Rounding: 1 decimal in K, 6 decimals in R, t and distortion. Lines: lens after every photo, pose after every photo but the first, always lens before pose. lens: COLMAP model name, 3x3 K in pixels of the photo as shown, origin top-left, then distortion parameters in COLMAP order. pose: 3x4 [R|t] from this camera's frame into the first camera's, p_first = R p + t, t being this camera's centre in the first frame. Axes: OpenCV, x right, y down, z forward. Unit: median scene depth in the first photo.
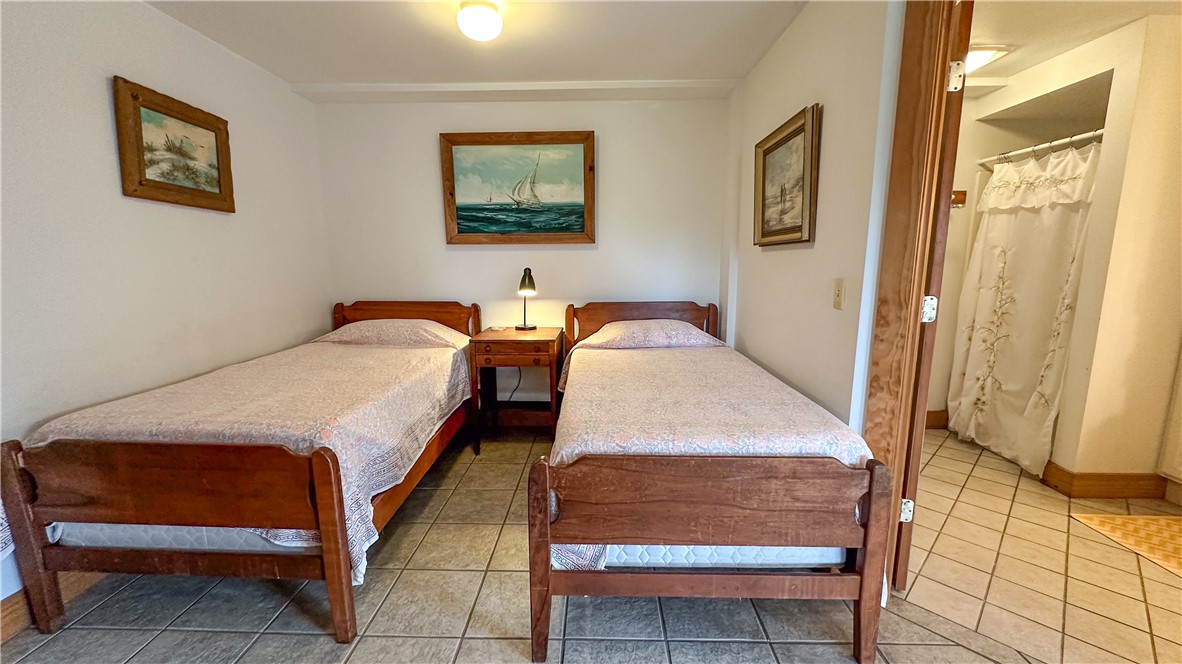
lens RADIAL K [[465.5, 0, 591.0], [0, 465.5, 332.0], [0, 0, 1]] dist [-0.002165, -0.000382]
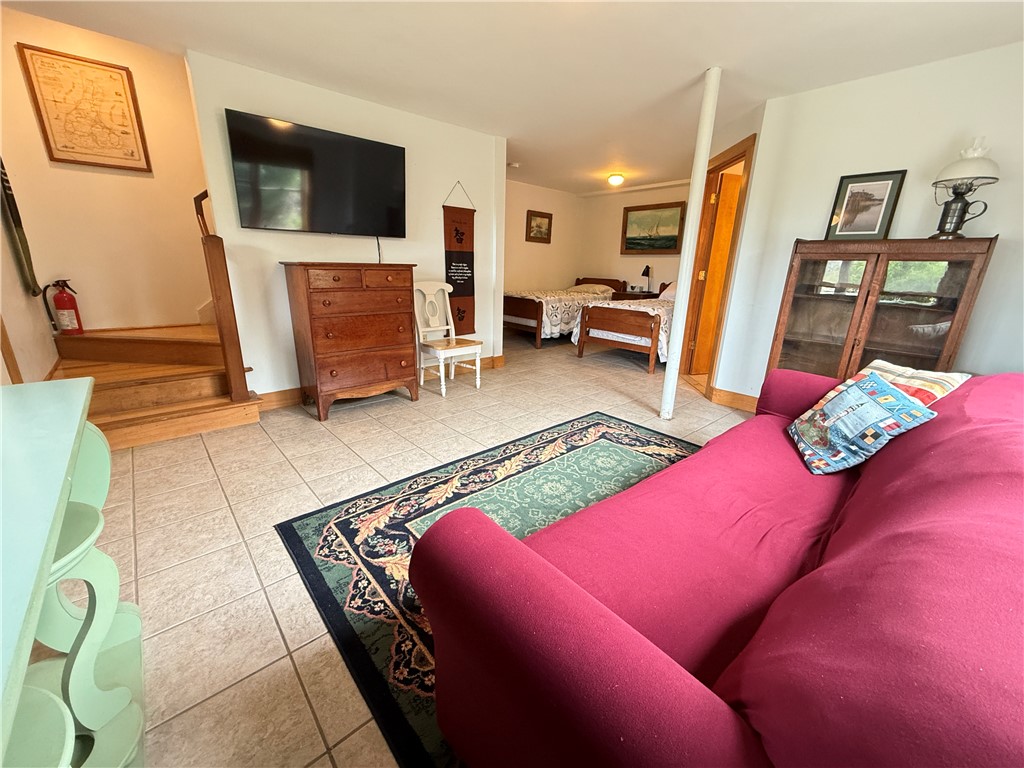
lens RADIAL K [[407.4, 0, 512.0], [0, 407.4, 384.0], [0, 0, 1]] dist [0.000334, 0.000009]
pose [[0.689033, 0.227288, -0.688167, 0.588832], [-0.139122, 0.973372, 0.182189, 0.101457], [0.711252, -0.029795, 0.702306, -0.580234]]
